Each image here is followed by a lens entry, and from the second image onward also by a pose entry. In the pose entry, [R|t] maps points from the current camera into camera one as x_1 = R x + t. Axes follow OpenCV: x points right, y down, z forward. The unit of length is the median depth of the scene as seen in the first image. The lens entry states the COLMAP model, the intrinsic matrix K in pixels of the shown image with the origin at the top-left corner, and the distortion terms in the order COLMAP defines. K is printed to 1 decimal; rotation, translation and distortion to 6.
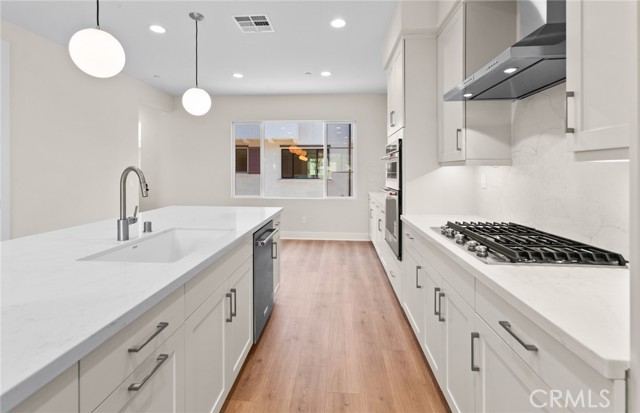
lens RADIAL K [[296.5, 0, 318.1], [0, 296.5, 173.0], [0, 0, 1]] dist [-0.000654, 0.000040]
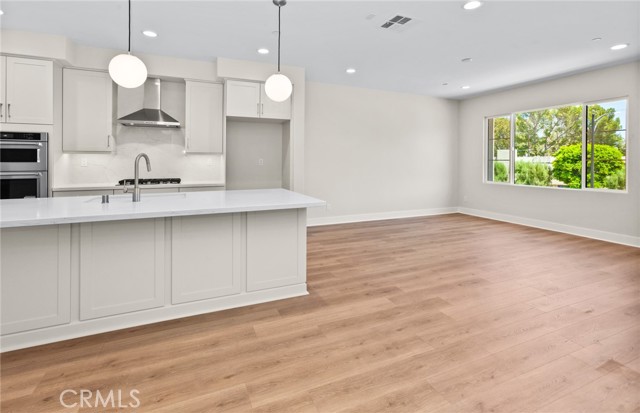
lens RADIAL K [[305.7, 0, 321.7], [0, 305.7, 161.3], [0, 0, 1]] dist [-0.000439, 0.000810]
pose [[-0.471097, -0.006067, 0.882060, -1.410254], [0.001041, 0.999972, 0.007434, 0.005850], [-0.882081, 0.004420, -0.471078, 0.506973]]
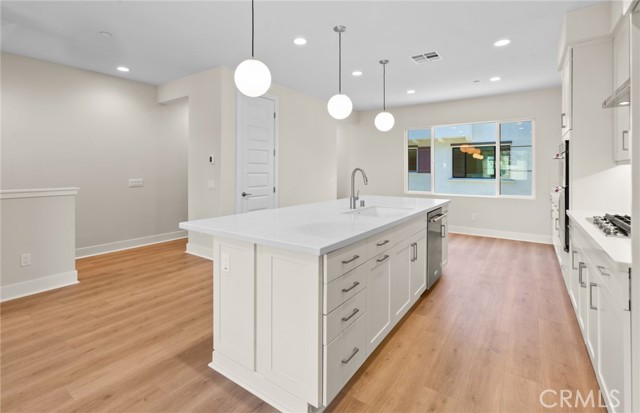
lens RADIAL K [[299.3, 0, 314.5], [0, 299.3, 172.4], [0, 0, 1]] dist [-0.017704, 0.011903]
pose [[0.848584, 0.001639, -0.529058, 0.061714], [-0.001585, 0.999999, 0.000555, 0.003182], [0.529058, 0.000367, 0.848586, -0.379699]]
